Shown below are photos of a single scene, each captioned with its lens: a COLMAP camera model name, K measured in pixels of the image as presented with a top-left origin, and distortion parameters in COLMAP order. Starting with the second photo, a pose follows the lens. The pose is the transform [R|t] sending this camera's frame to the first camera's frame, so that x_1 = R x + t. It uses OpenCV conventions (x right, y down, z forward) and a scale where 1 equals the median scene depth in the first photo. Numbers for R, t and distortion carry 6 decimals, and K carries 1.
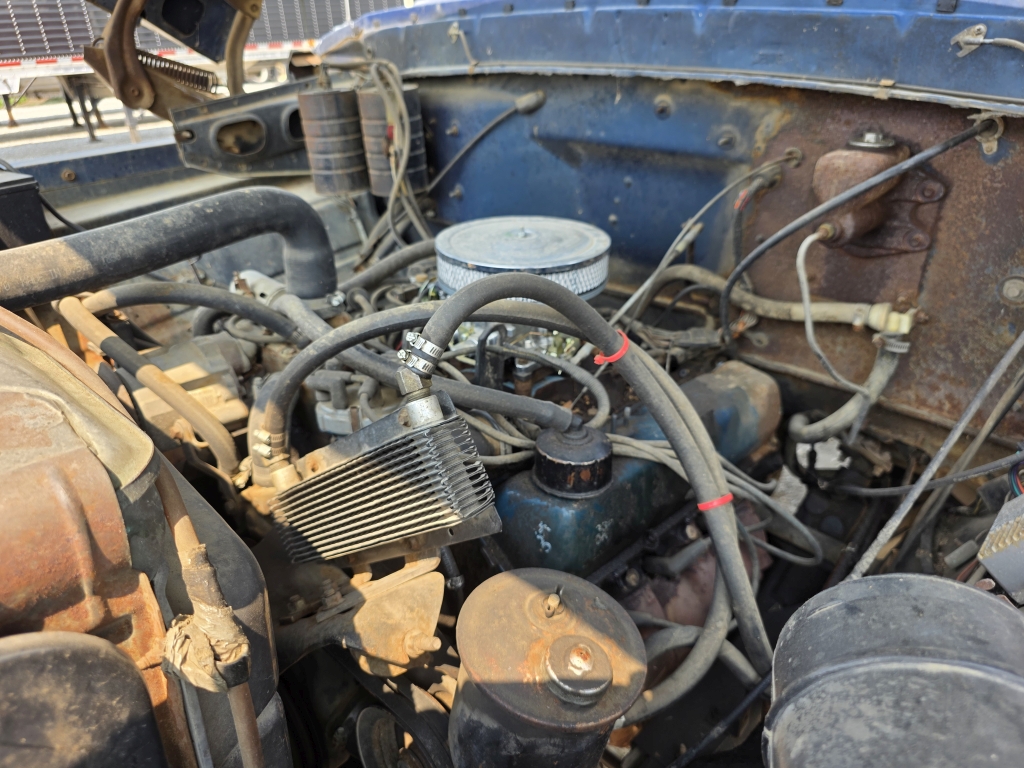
lens RADIAL K [[705.3, 0, 512.0], [0, 705.3, 384.0], [0, 0, 1]] dist [-0.009099, -0.002010]
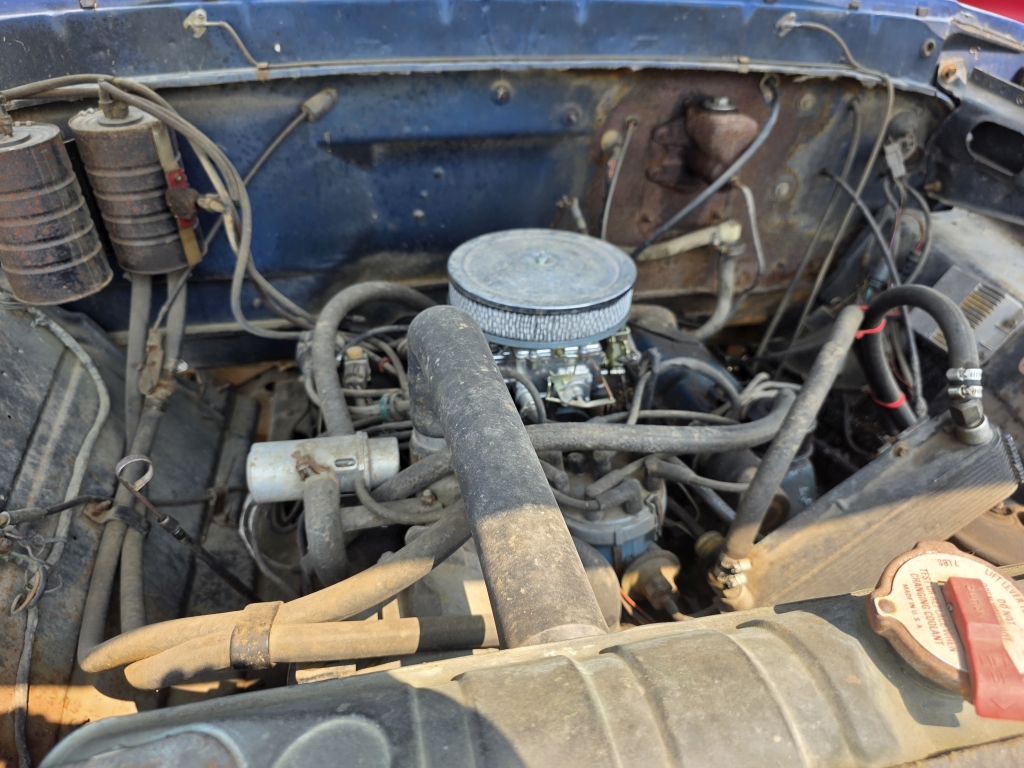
lens RADIAL K [[705.3, 0, 512.0], [0, 705.3, 384.0], [0, 0, 1]] dist [-0.009099, -0.002010]
pose [[0.577121, -0.432789, 0.692550, -0.682084], [0.354719, 0.896700, 0.264770, -0.304895], [-0.735599, 0.092857, 0.671023, 0.394012]]
